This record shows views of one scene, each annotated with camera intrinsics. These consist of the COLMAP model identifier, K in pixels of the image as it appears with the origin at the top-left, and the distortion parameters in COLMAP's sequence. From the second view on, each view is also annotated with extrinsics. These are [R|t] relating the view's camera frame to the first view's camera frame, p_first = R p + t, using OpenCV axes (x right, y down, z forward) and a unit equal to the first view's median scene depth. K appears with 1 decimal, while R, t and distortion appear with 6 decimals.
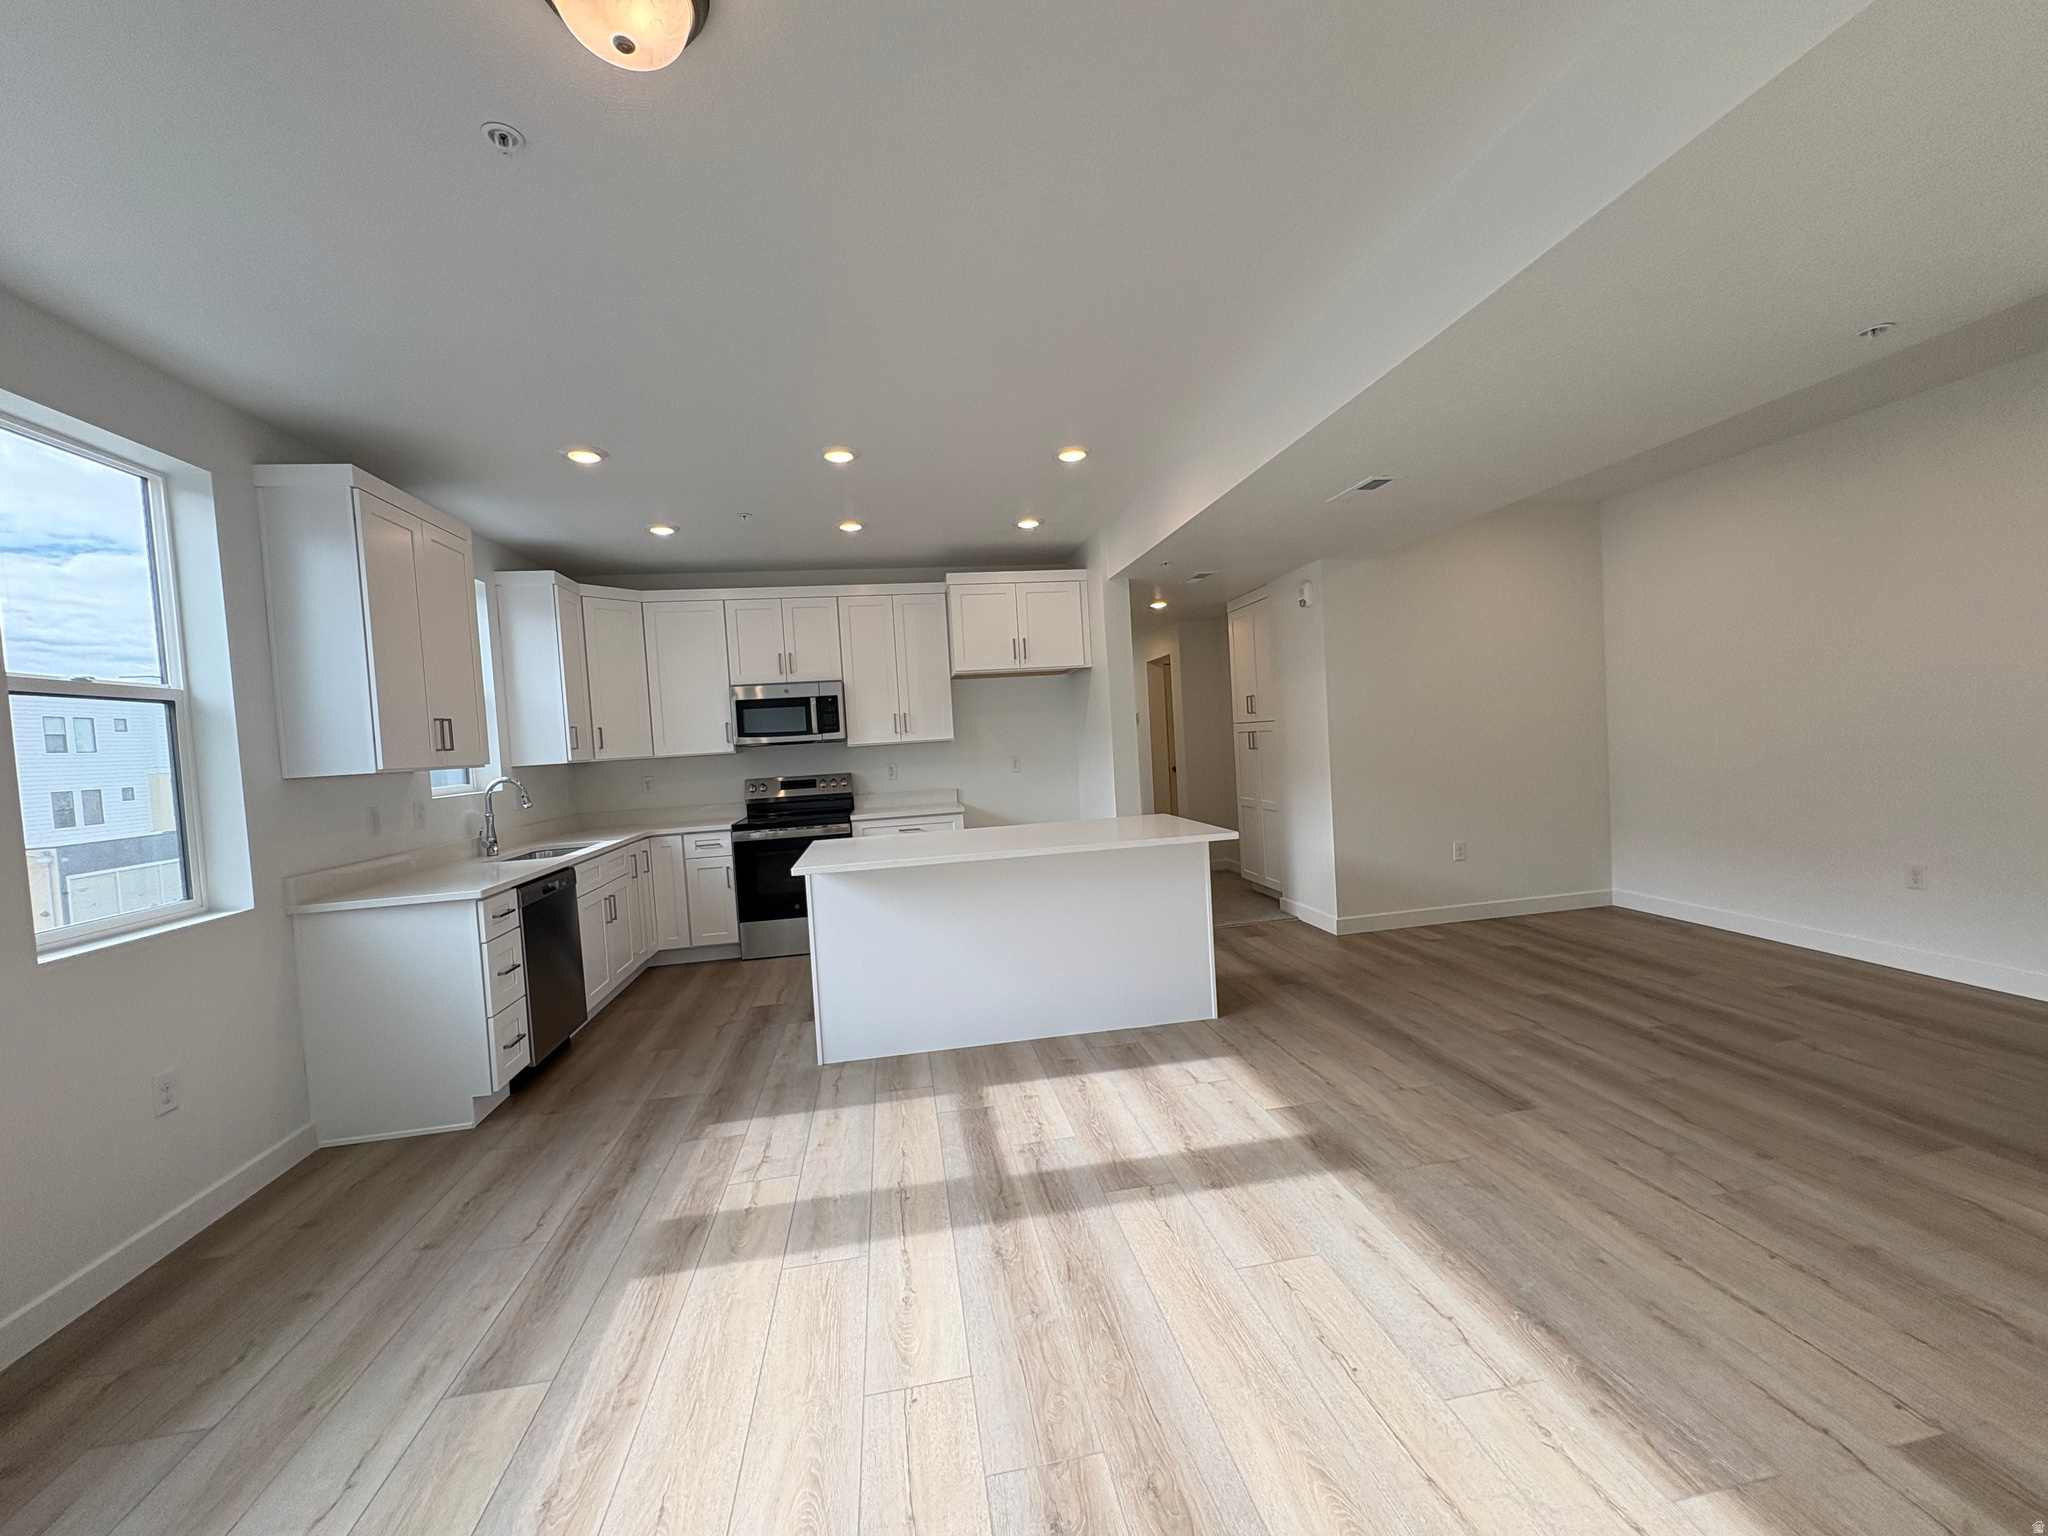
lens RADIAL K [[815.3, 0, 1024.0], [0, 815.3, 768.0], [0, 0, 1]] dist [-0.001833, -0.000318]
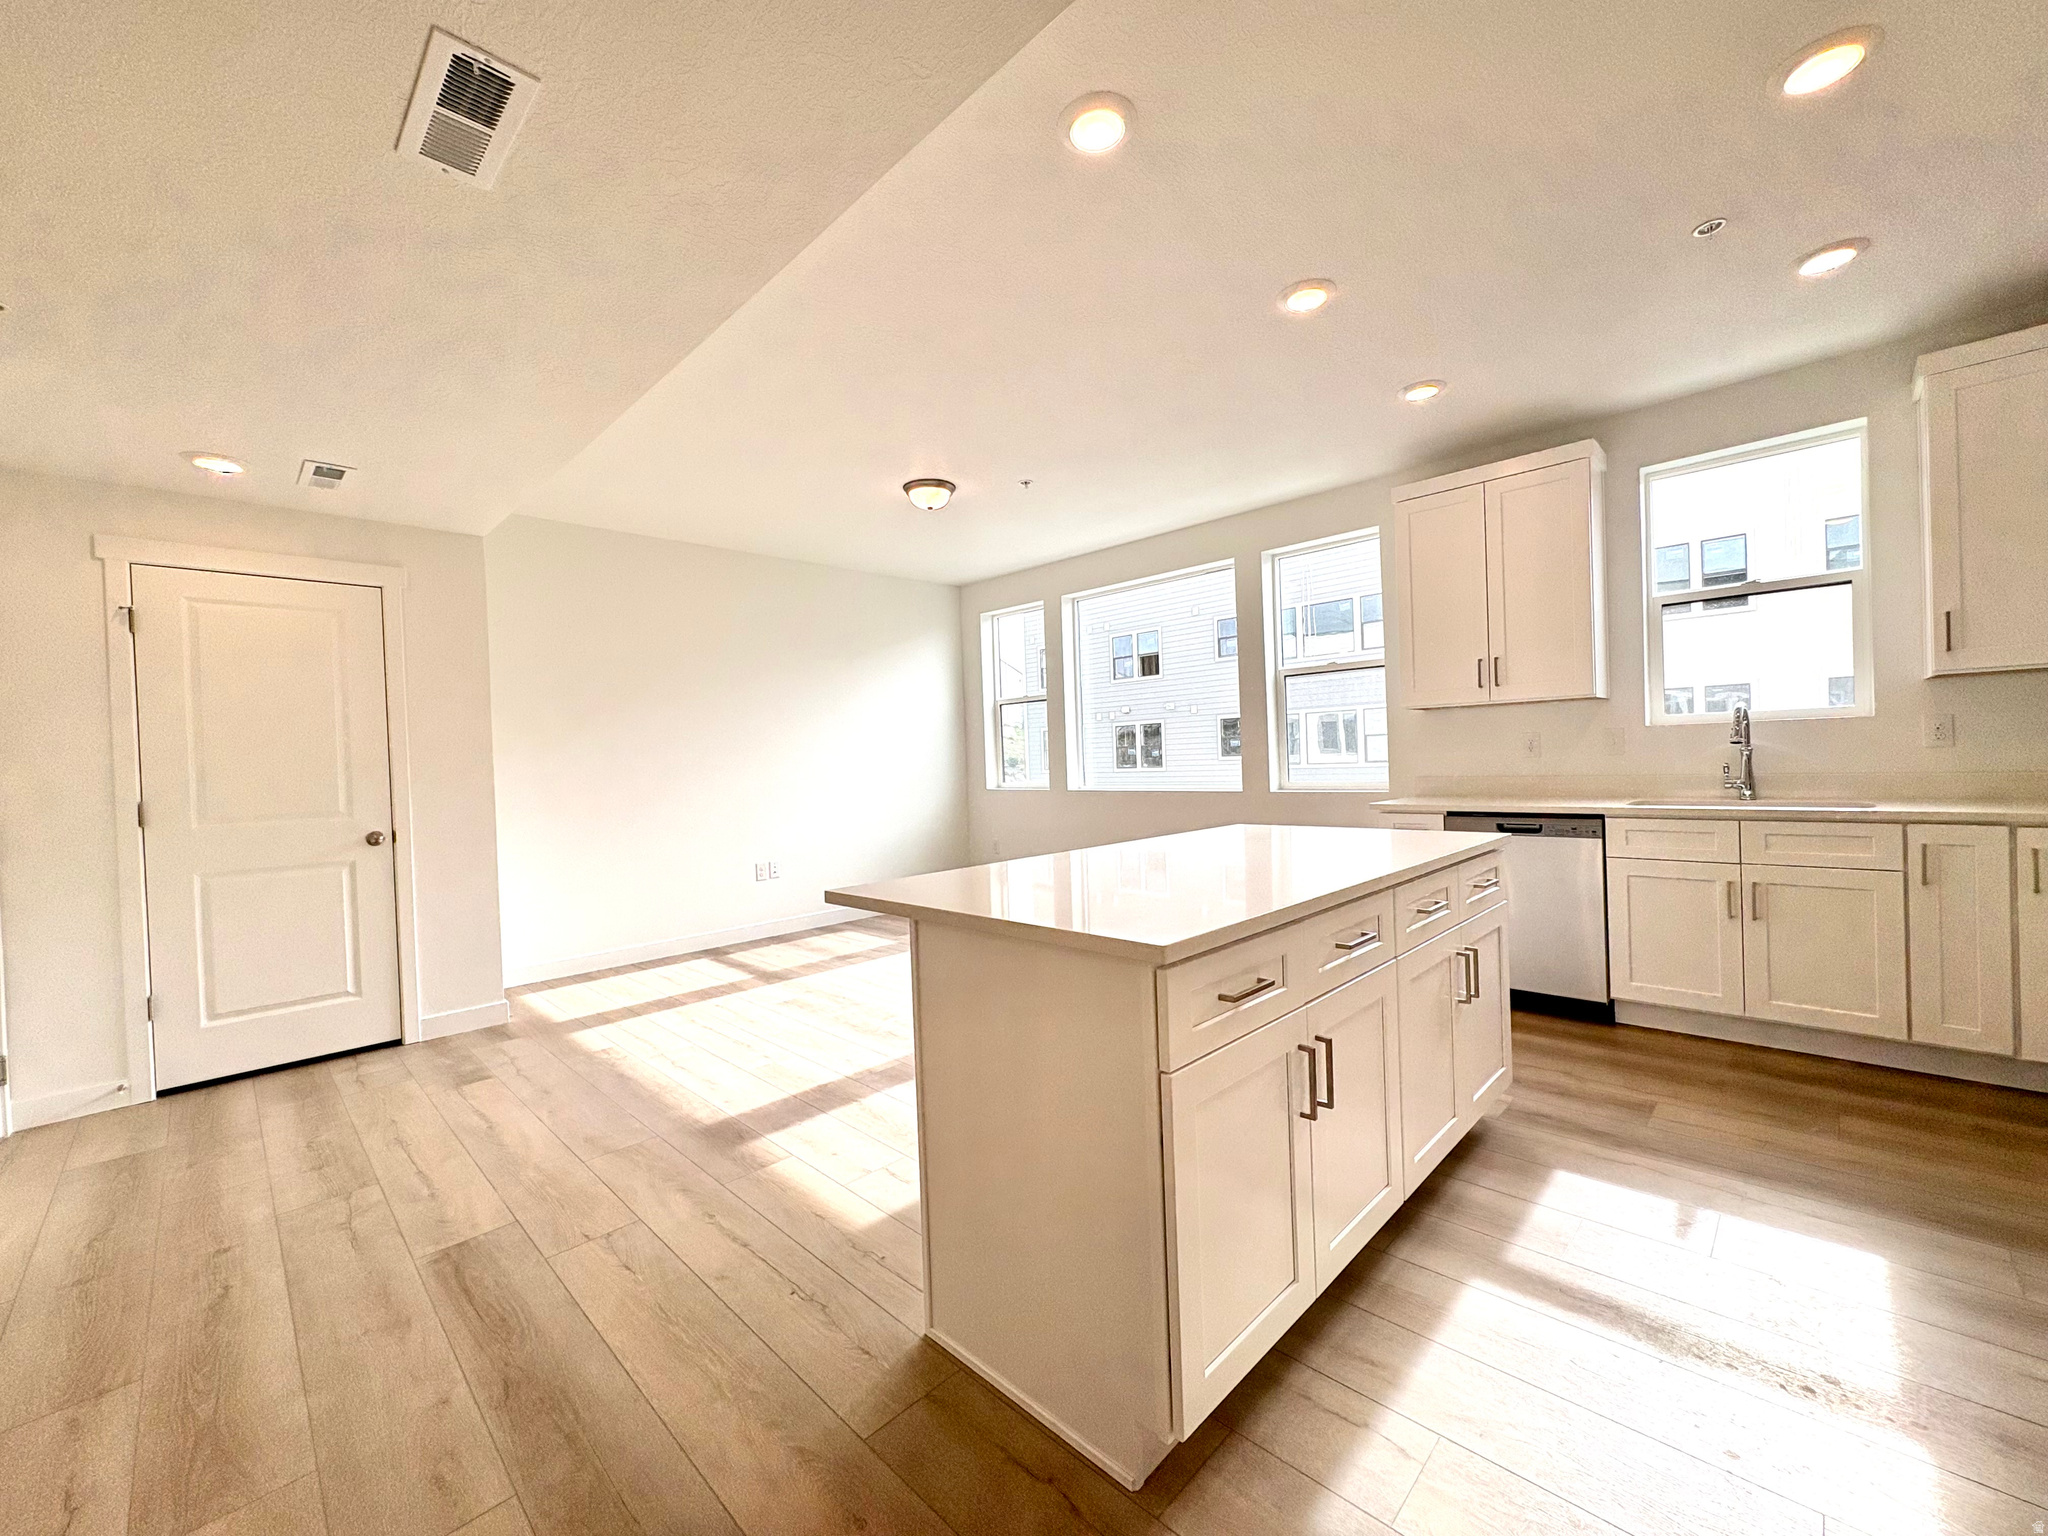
lens RADIAL K [[815.3, 0, 1024.0], [0, 815.3, 768.0], [0, 0, 1]] dist [-0.001833, -0.000318]
pose [[-0.808707, 0.096158, -0.580299, 0.485968], [0.062762, 0.995022, 0.077414, -0.038226], [0.584854, 0.026184, -0.810716, 1.591443]]
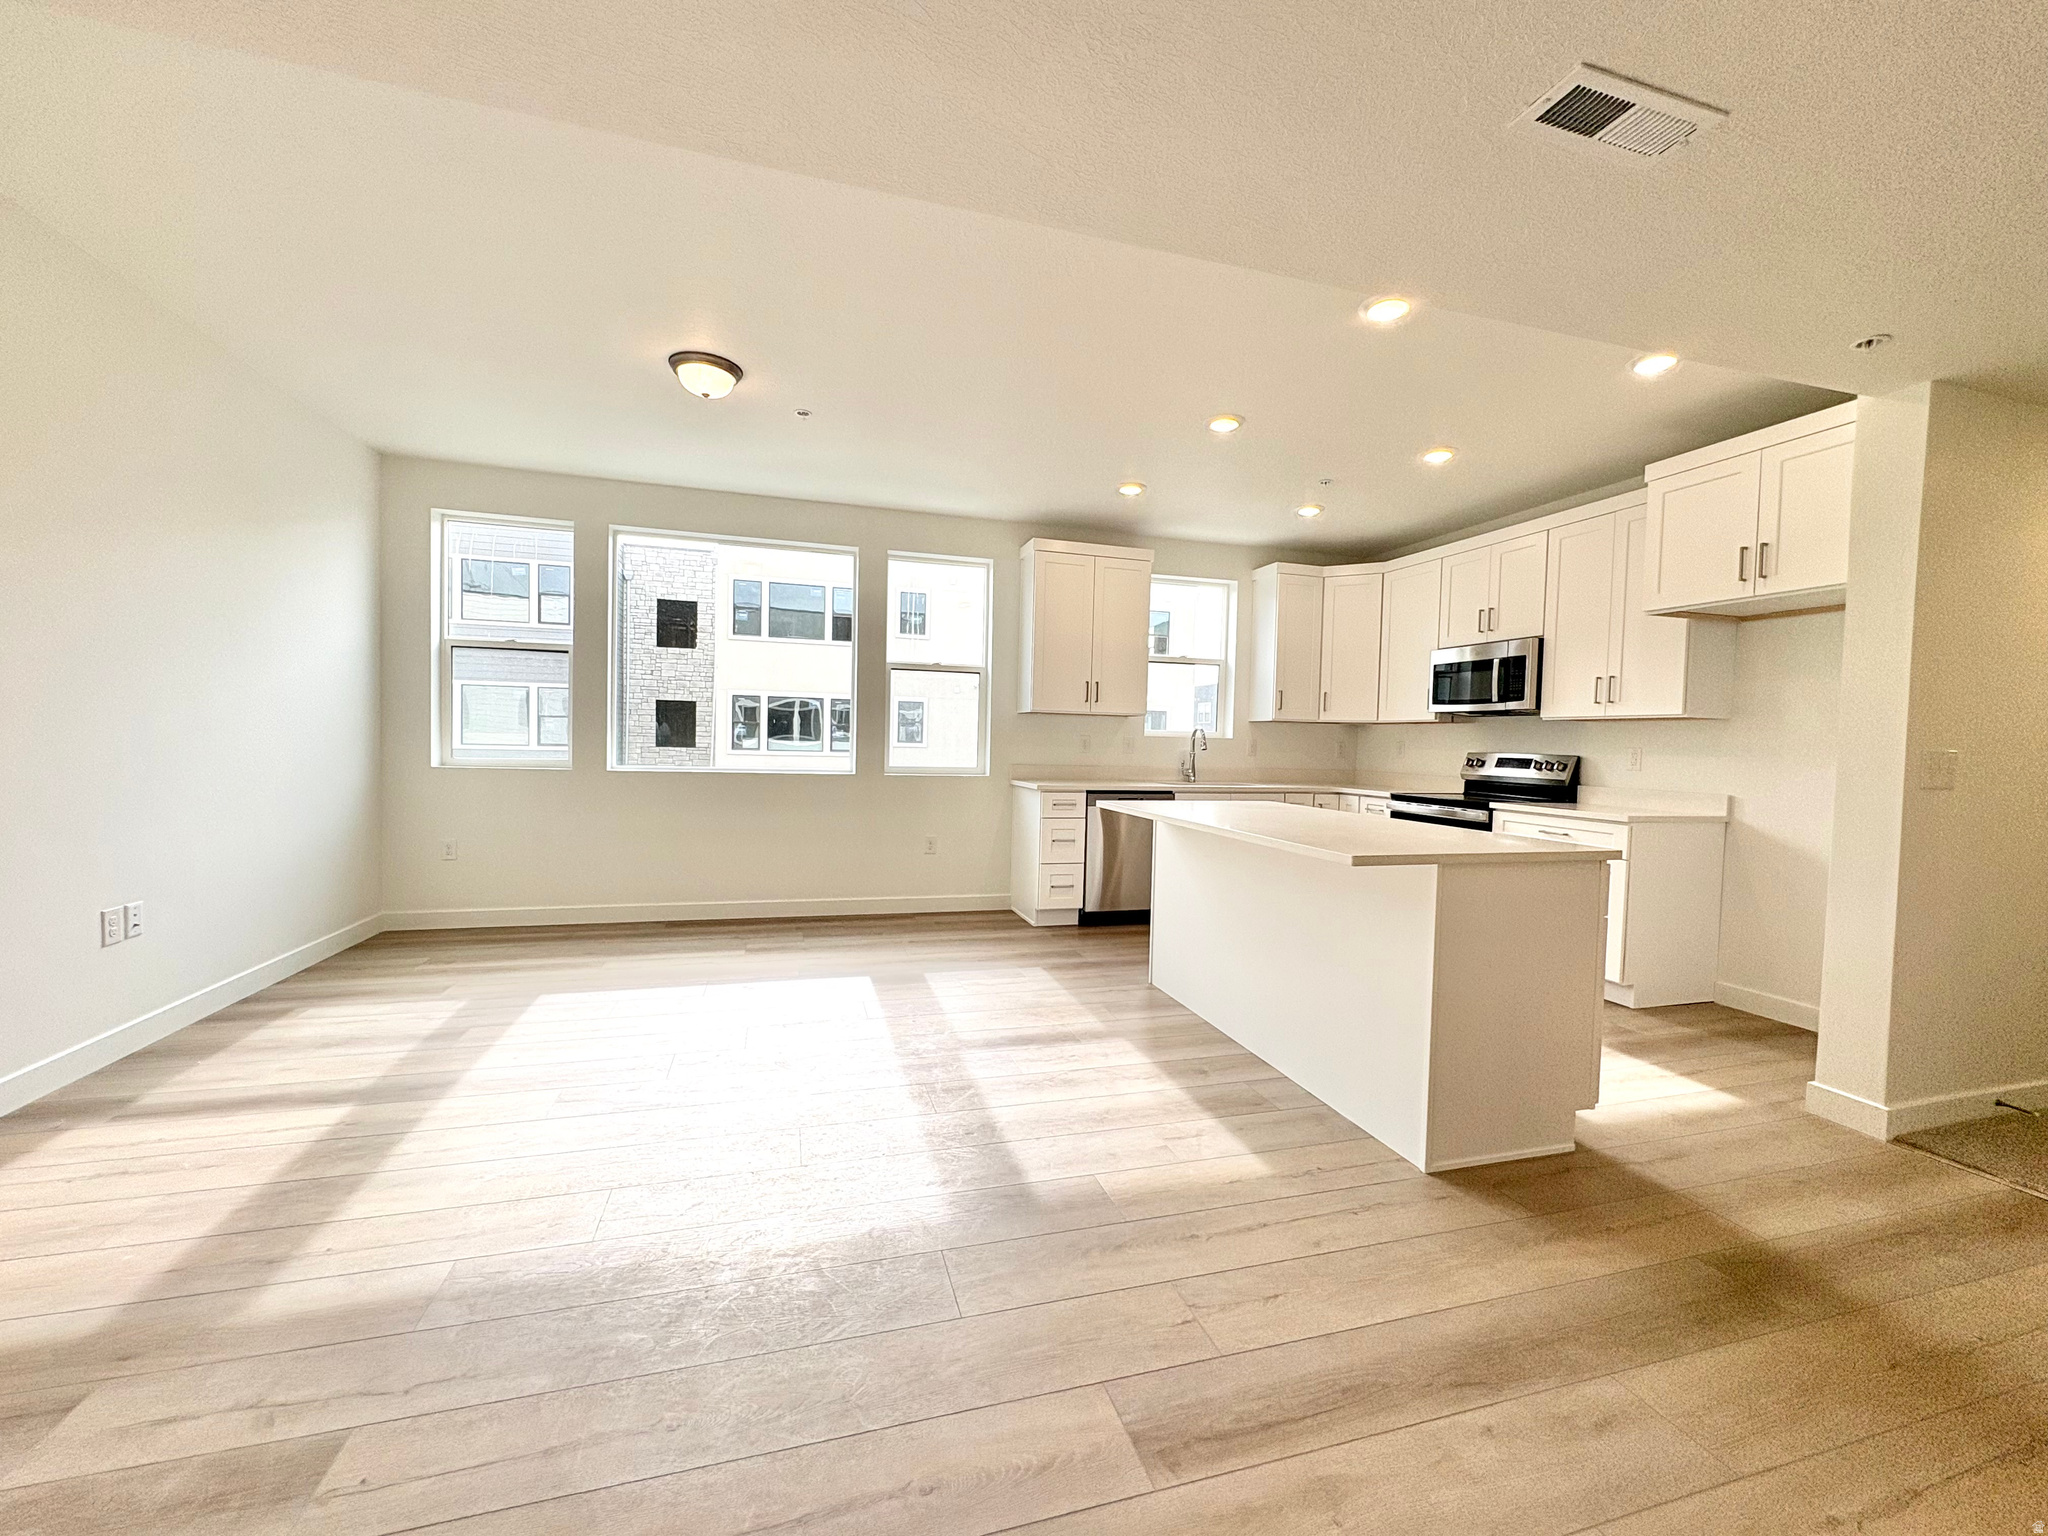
lens RADIAL K [[820.0, 0, 1025.2], [0, 820.0, 759.9], [0, 0, 1]] dist [-0.000767, -0.000171]
pose [[0.116820, 0.087297, -0.989309, 0.889514], [-0.069546, 0.994403, 0.079534, -0.027987], [0.990715, 0.059511, 0.122238, 0.703568]]
